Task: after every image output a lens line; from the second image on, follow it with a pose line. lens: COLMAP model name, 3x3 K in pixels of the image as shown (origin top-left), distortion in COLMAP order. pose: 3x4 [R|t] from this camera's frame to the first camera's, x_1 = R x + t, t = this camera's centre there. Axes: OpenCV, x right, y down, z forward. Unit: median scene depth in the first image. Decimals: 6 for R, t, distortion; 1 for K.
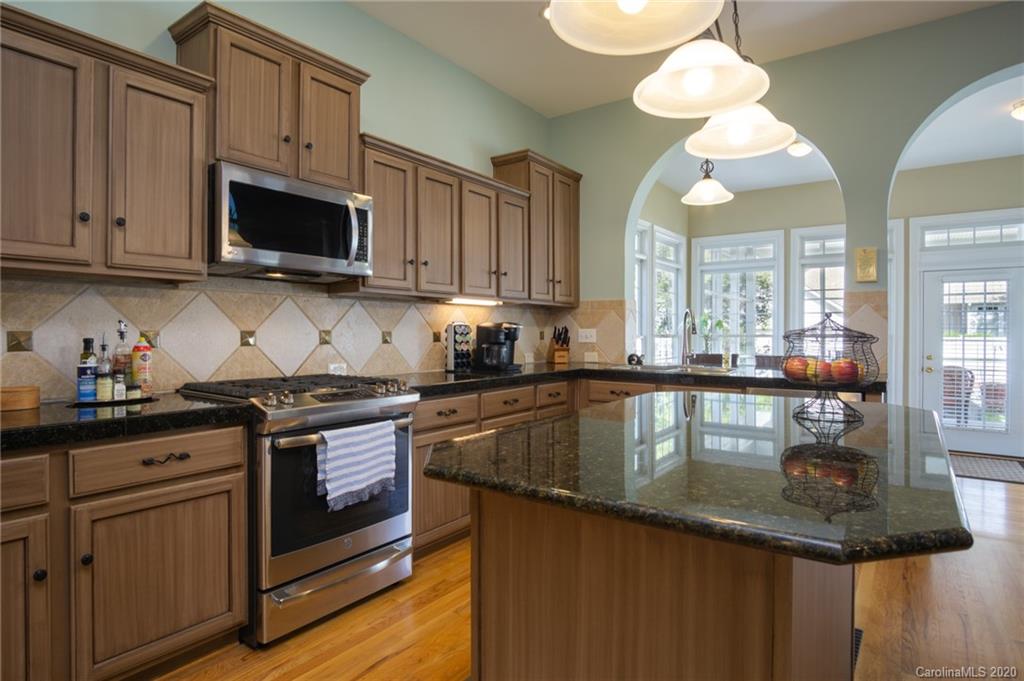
lens RADIAL K [[554.7, 0, 502.9], [0, 554.7, 340.5], [0, 0, 1]] dist [-0.002284, 0.004189]
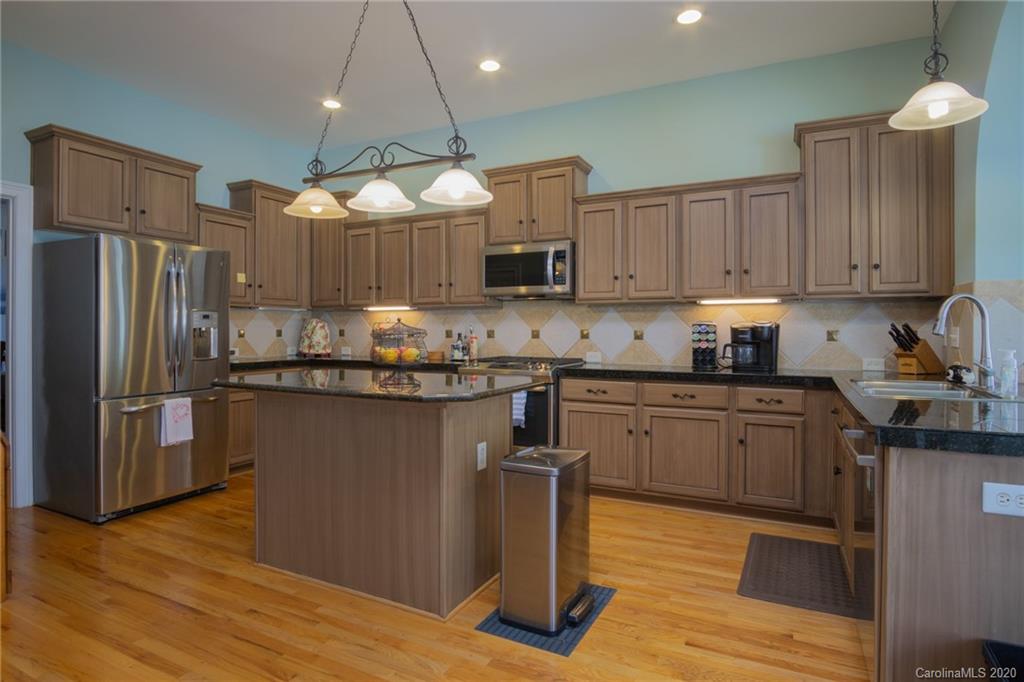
lens RADIAL K [[554.7, 0, 510.4], [0, 554.7, 340.0], [0, 0, 1]] dist [-0.002284, 0.004189]
pose [[0.189239, 0.024577, -0.981623, 1.154863], [-0.013436, 0.999658, 0.022439, -0.021216], [0.981839, 0.008943, 0.189505, 0.538482]]
